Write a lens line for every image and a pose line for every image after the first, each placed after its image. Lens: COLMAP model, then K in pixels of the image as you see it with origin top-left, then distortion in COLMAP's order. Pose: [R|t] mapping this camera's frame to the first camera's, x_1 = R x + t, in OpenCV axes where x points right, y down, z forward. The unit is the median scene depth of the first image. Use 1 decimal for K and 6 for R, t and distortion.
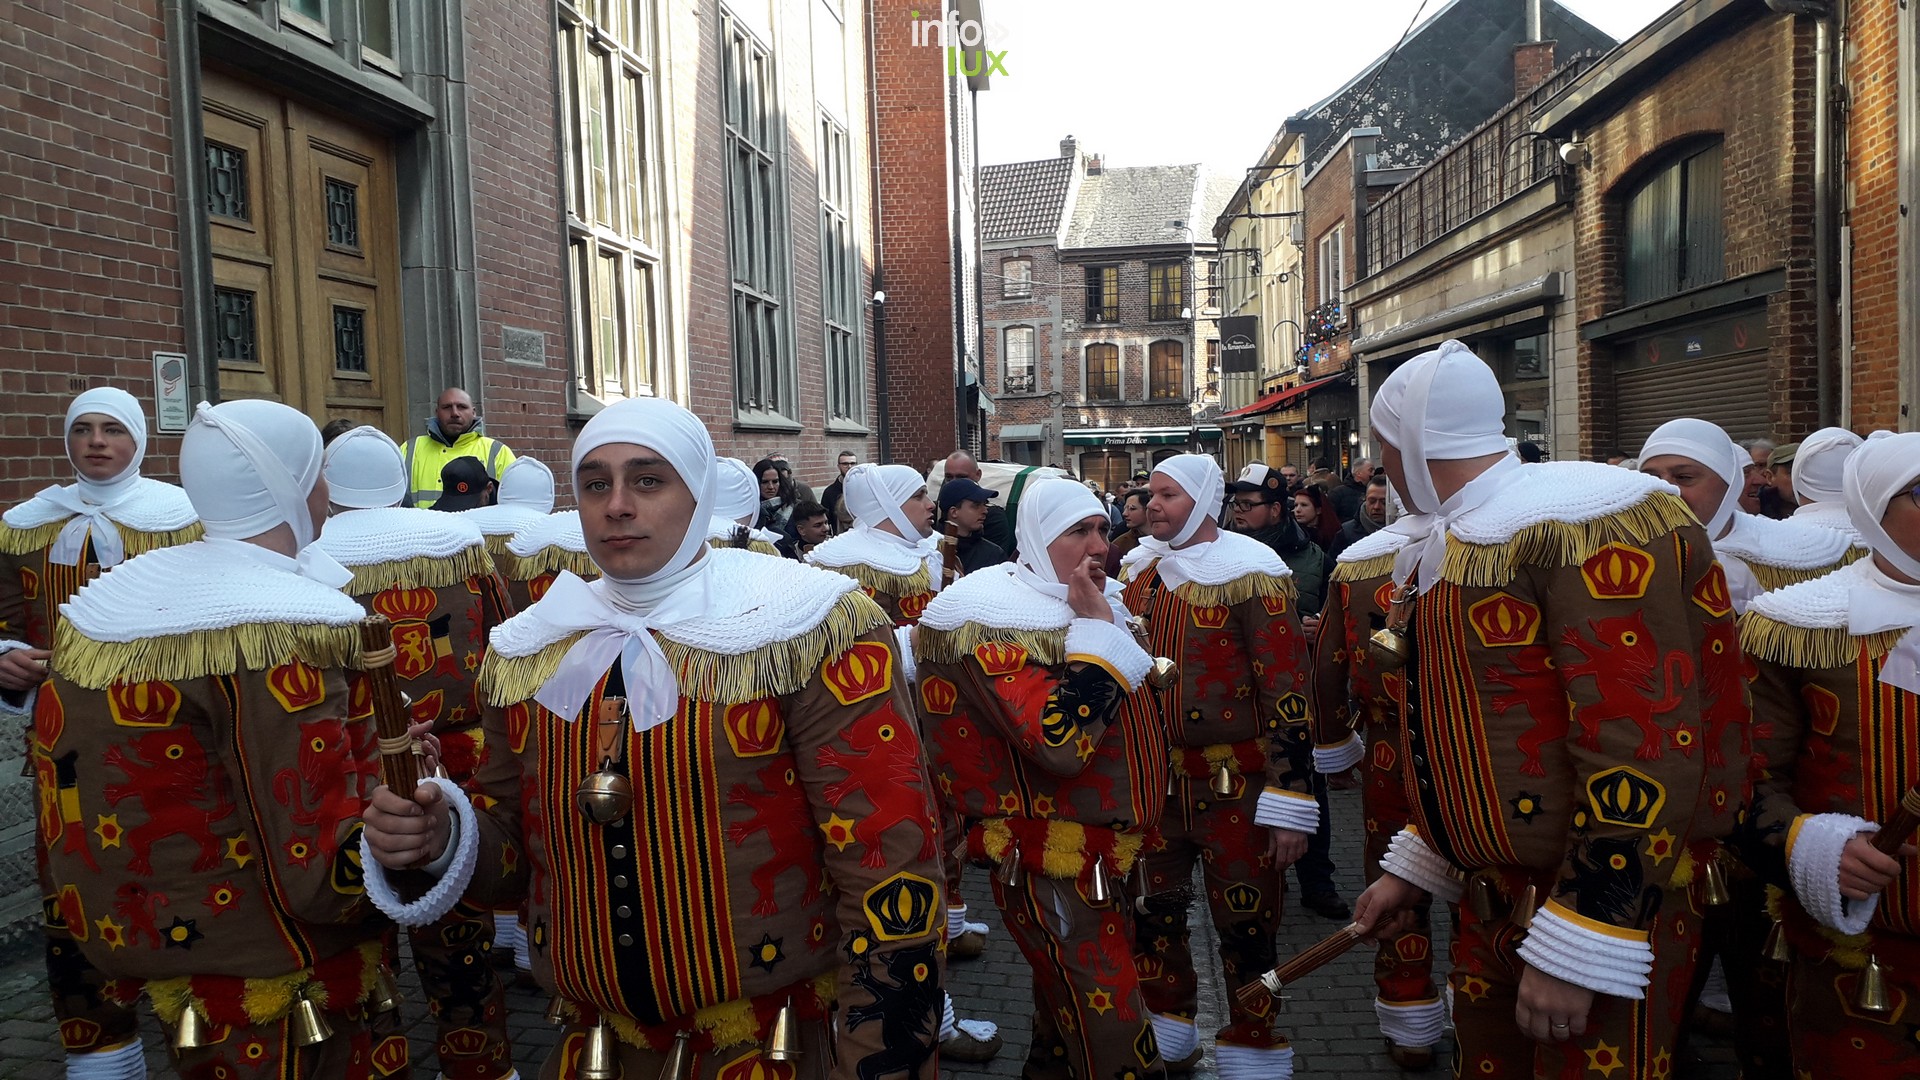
lens RADIAL K [[1507.3, 0, 930.6], [0, 1507.3, 565.4], [0, 0, 1]] dist [0.088822, -0.185076]
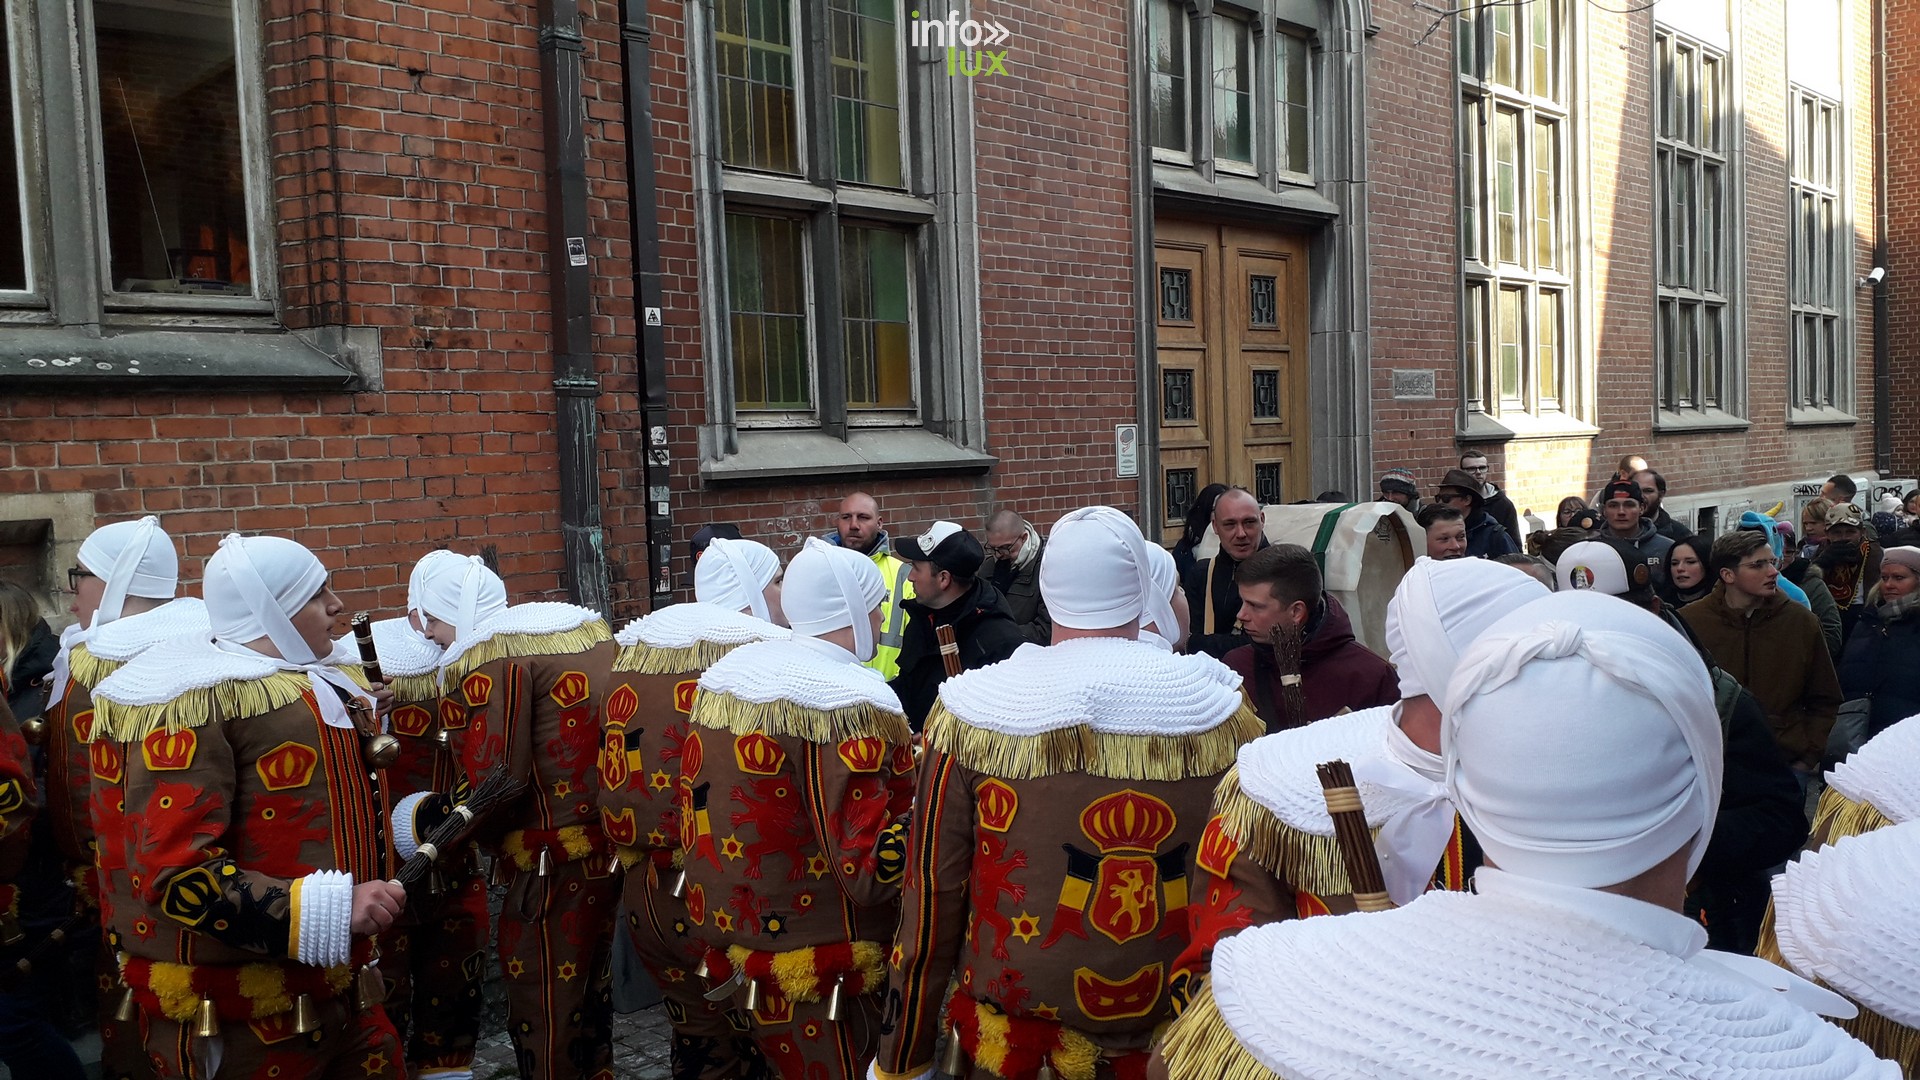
lens RADIAL K [[1476.4, 0, 913.0], [0, 1476.4, 544.4], [0, 0, 1]] dist [0.066659, -0.106294]
pose [[0.787651, 0.030900, -0.615346, 0.164169], [-0.027828, 0.999507, 0.014571, -0.023899], [0.615493, 0.005647, 0.788122, -0.197930]]
